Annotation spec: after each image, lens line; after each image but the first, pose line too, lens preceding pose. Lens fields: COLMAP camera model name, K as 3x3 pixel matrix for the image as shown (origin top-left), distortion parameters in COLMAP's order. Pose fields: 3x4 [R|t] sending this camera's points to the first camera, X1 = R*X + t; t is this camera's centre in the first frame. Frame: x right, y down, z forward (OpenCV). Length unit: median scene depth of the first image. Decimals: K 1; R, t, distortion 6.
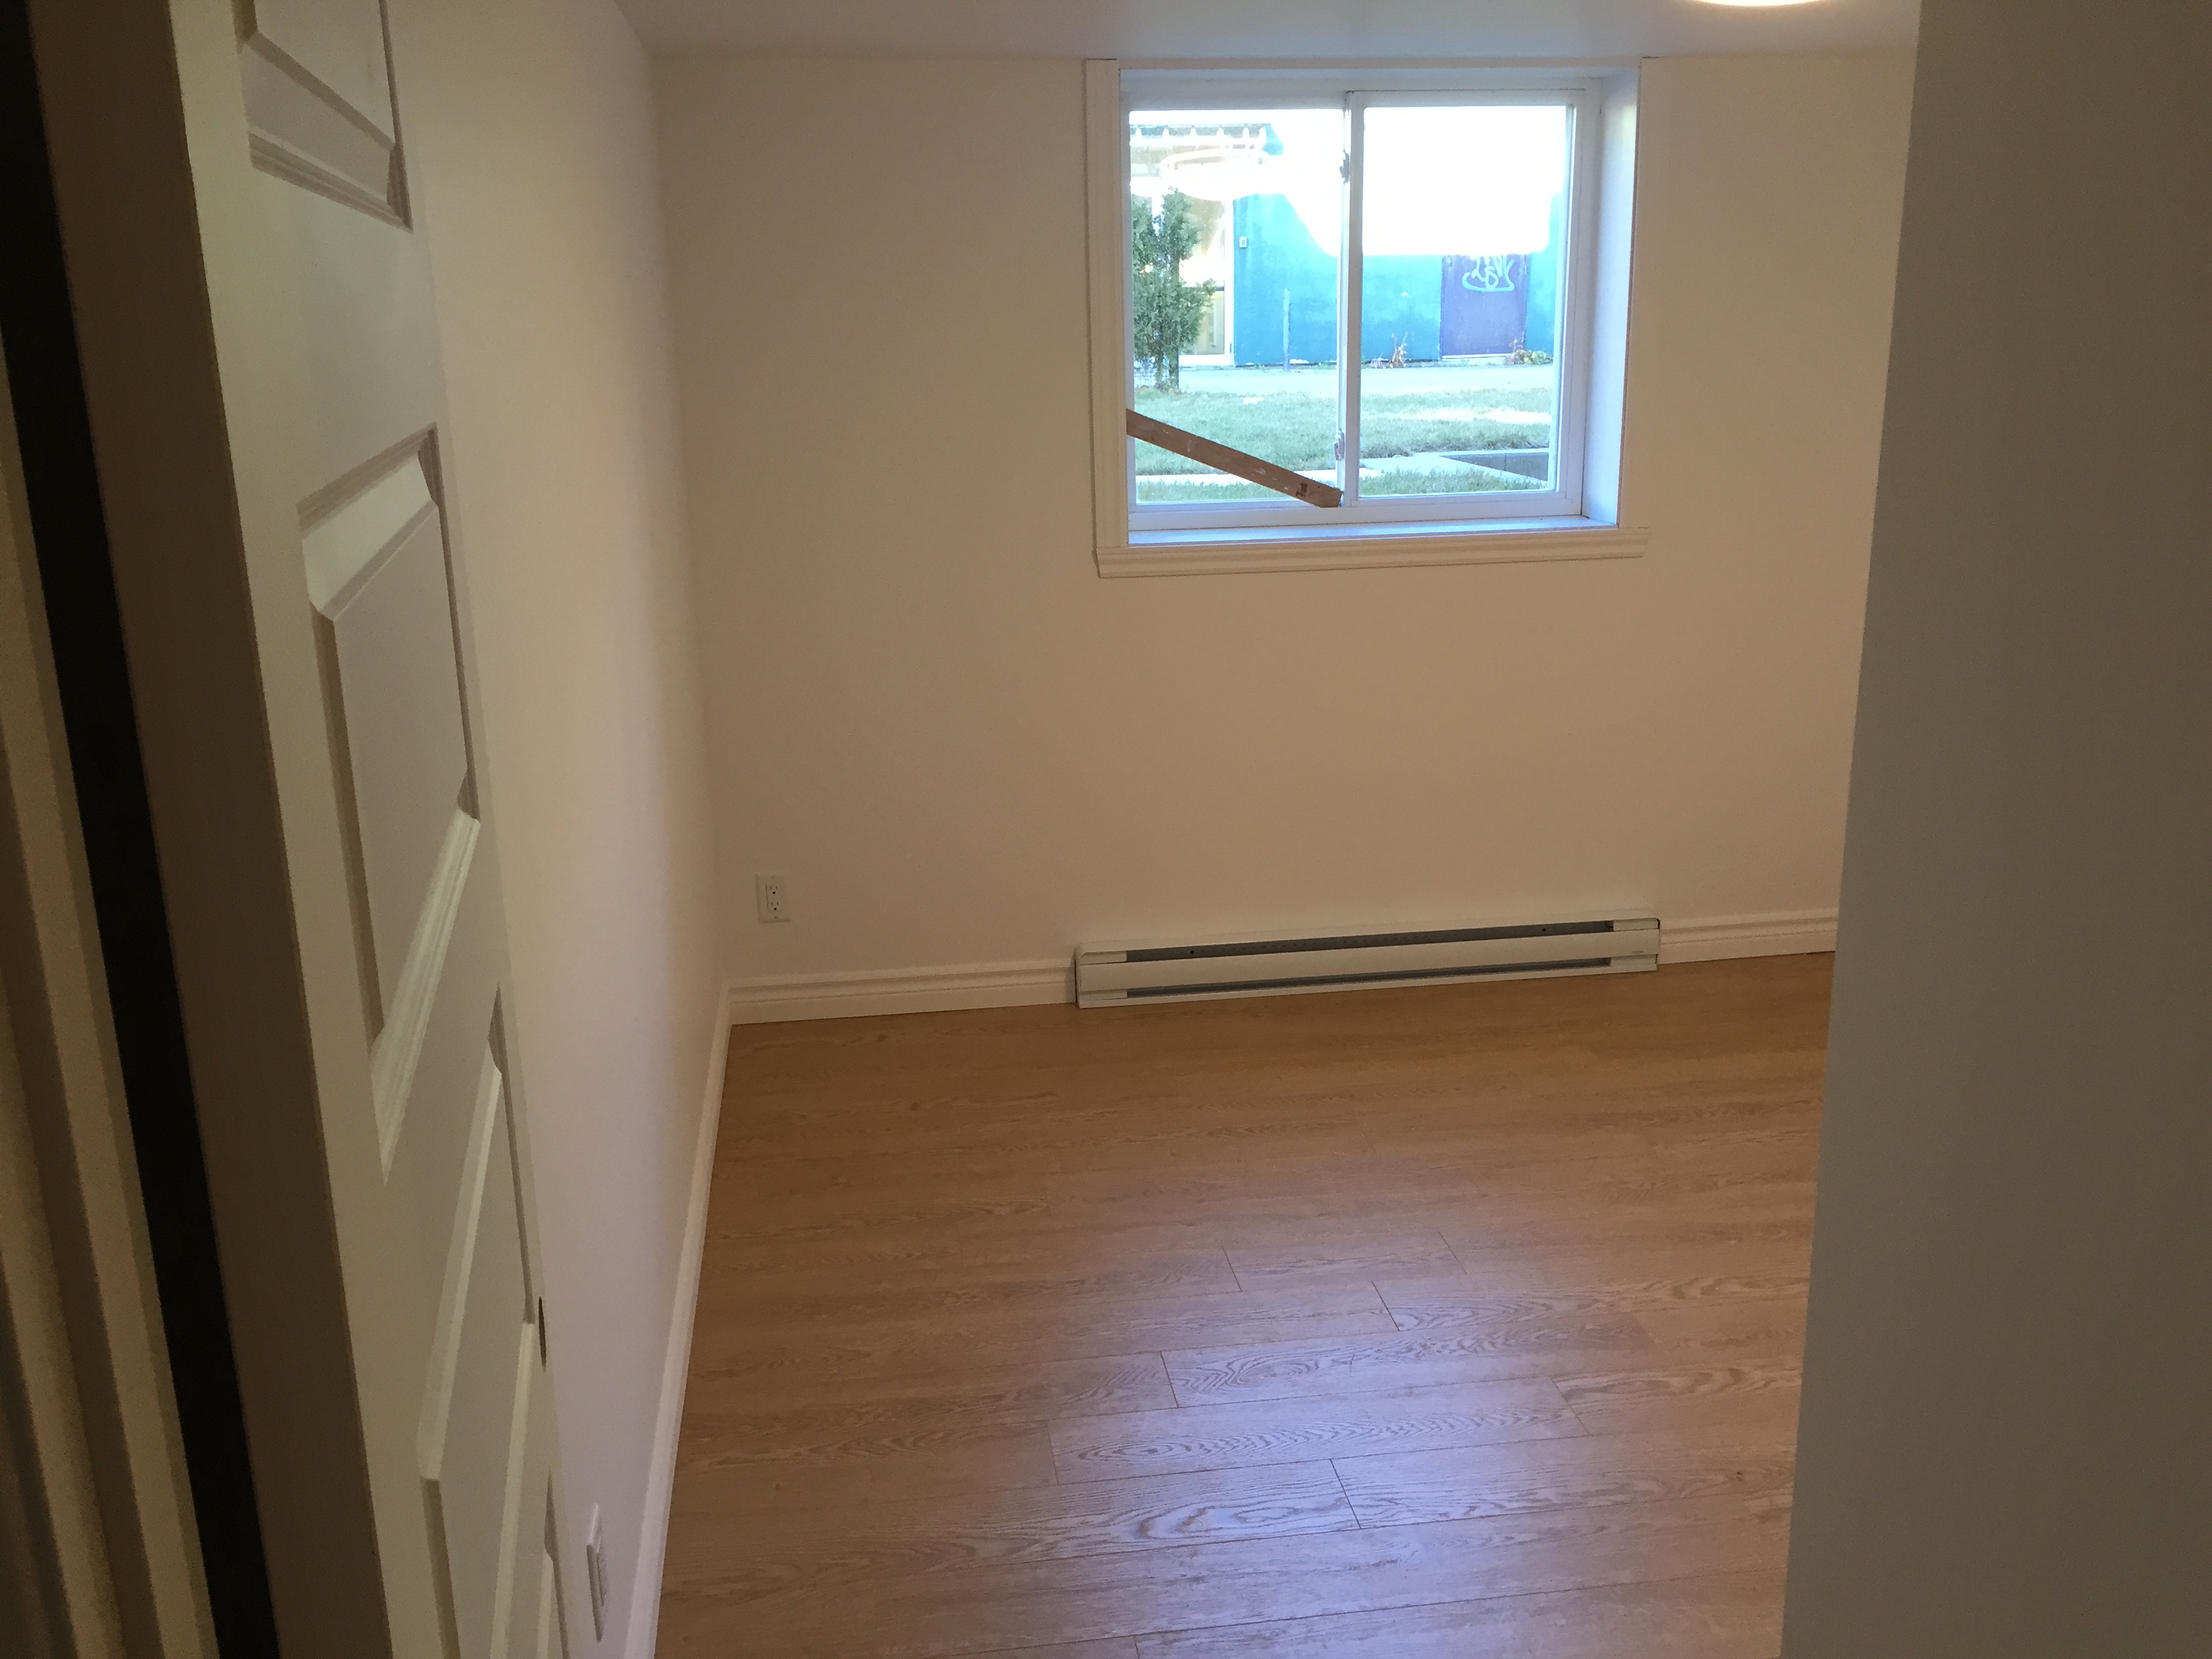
lens RADIAL K [[1902.1, 0, 1124.3], [0, 1902.1, 834.9], [0, 0, 1]] dist [0.062278, -0.086811]
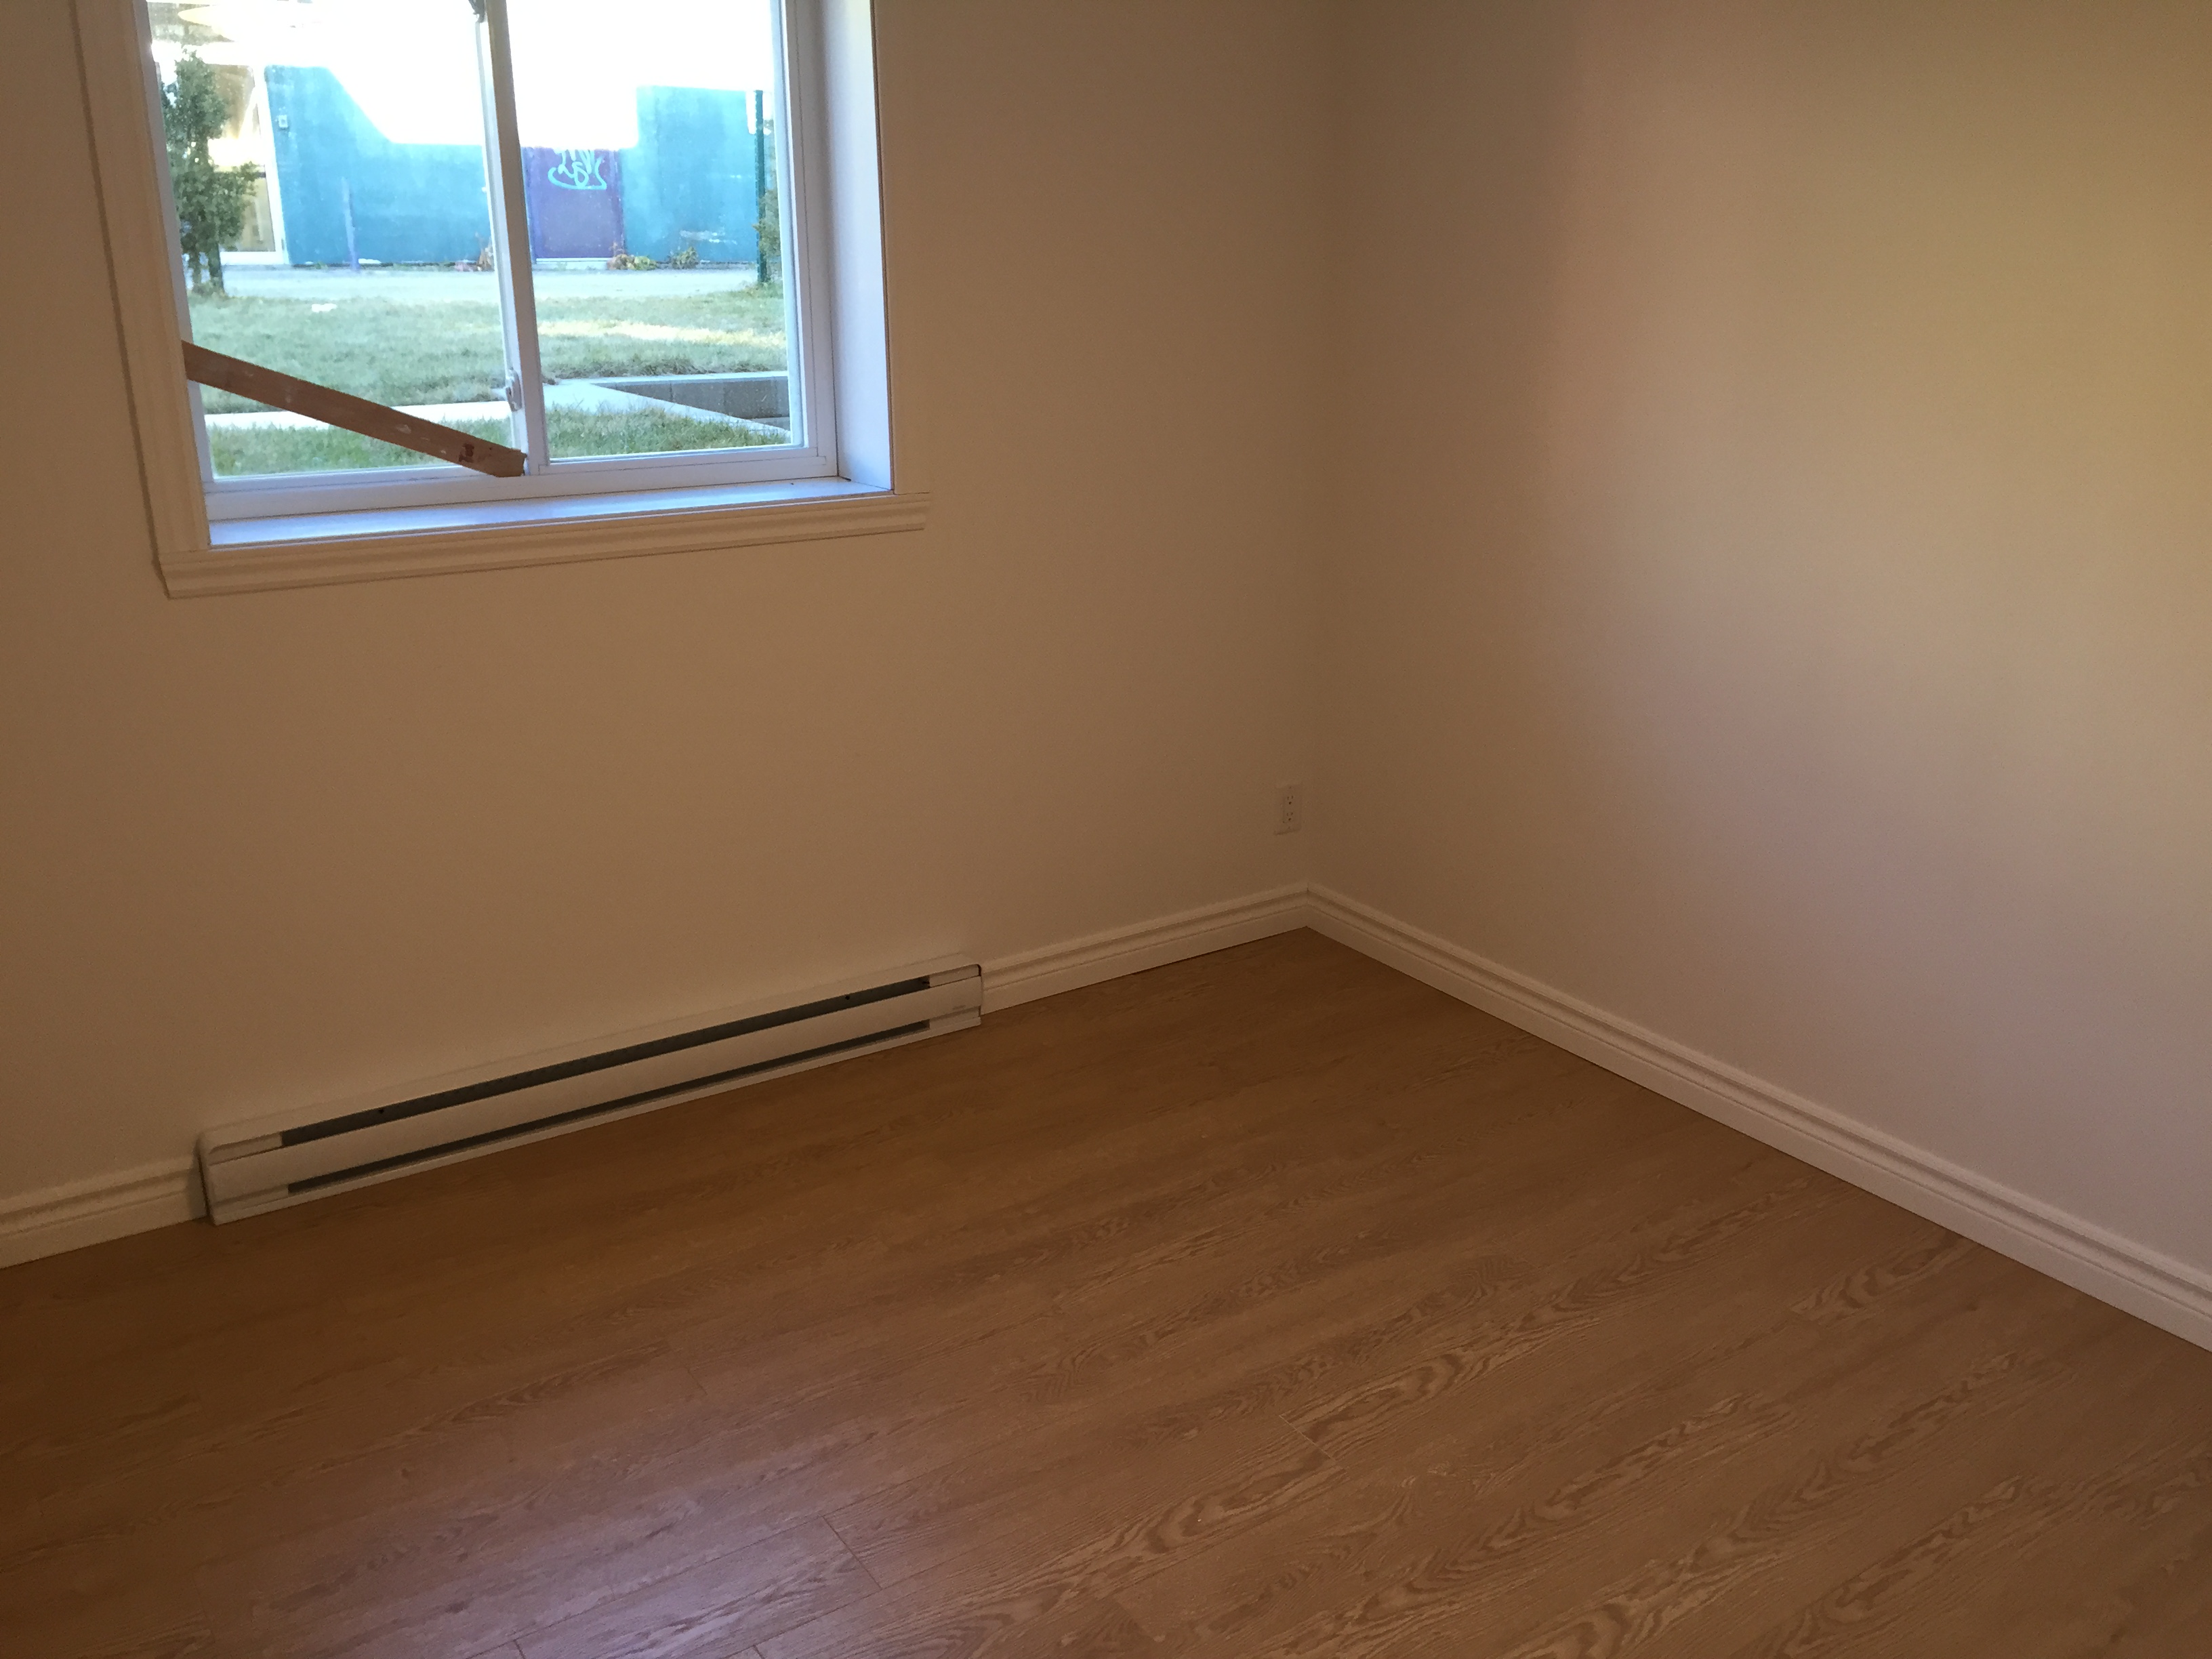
lens RADIAL K [[1902.1, 0, 1123.1], [0, 1902.1, 826.5], [0, 0, 1]] dist [0.062278, -0.086811]
pose [[0.898561, -0.112858, 0.424089, -0.006828], [0.094881, 0.993471, 0.063348, -0.061814], [-0.428469, -0.016684, 0.903402, 0.231235]]
